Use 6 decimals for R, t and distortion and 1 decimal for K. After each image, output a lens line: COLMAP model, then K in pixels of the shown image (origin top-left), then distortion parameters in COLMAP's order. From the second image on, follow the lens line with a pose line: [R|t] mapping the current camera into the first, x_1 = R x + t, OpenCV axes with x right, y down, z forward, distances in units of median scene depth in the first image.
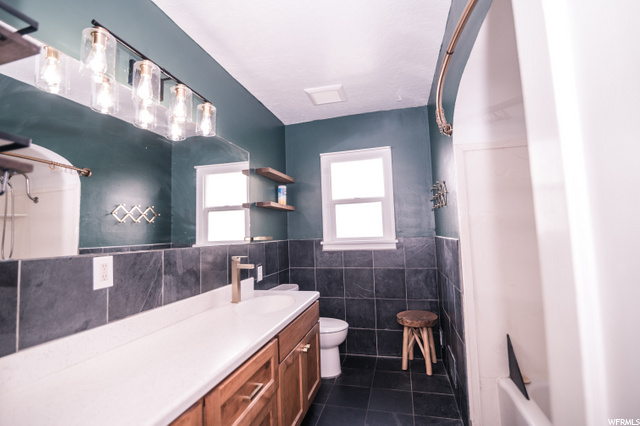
lens RADIAL K [[301.3, 0, 315.5], [0, 301.3, 208.8], [0, 0, 1]] dist [-0.023193, -0.000648]
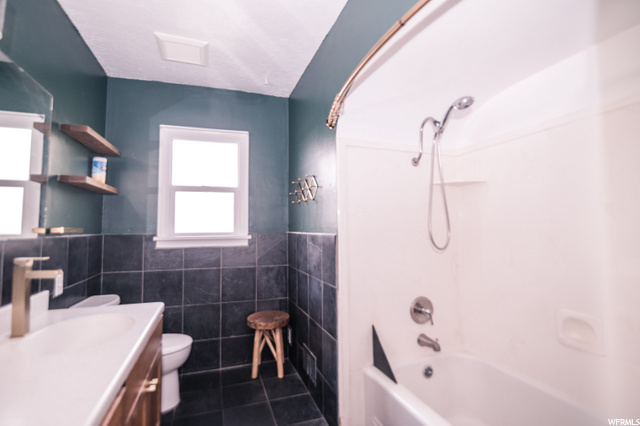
lens RADIAL K [[301.3, 0, 315.5], [0, 301.3, 208.8], [0, 0, 1]] dist [-0.023193, -0.000648]
pose [[0.823446, 0.061321, 0.564072, -0.086238], [-0.063962, 0.997838, -0.015103, 0.023351], [-0.563779, -0.023642, 0.825588, 0.140638]]
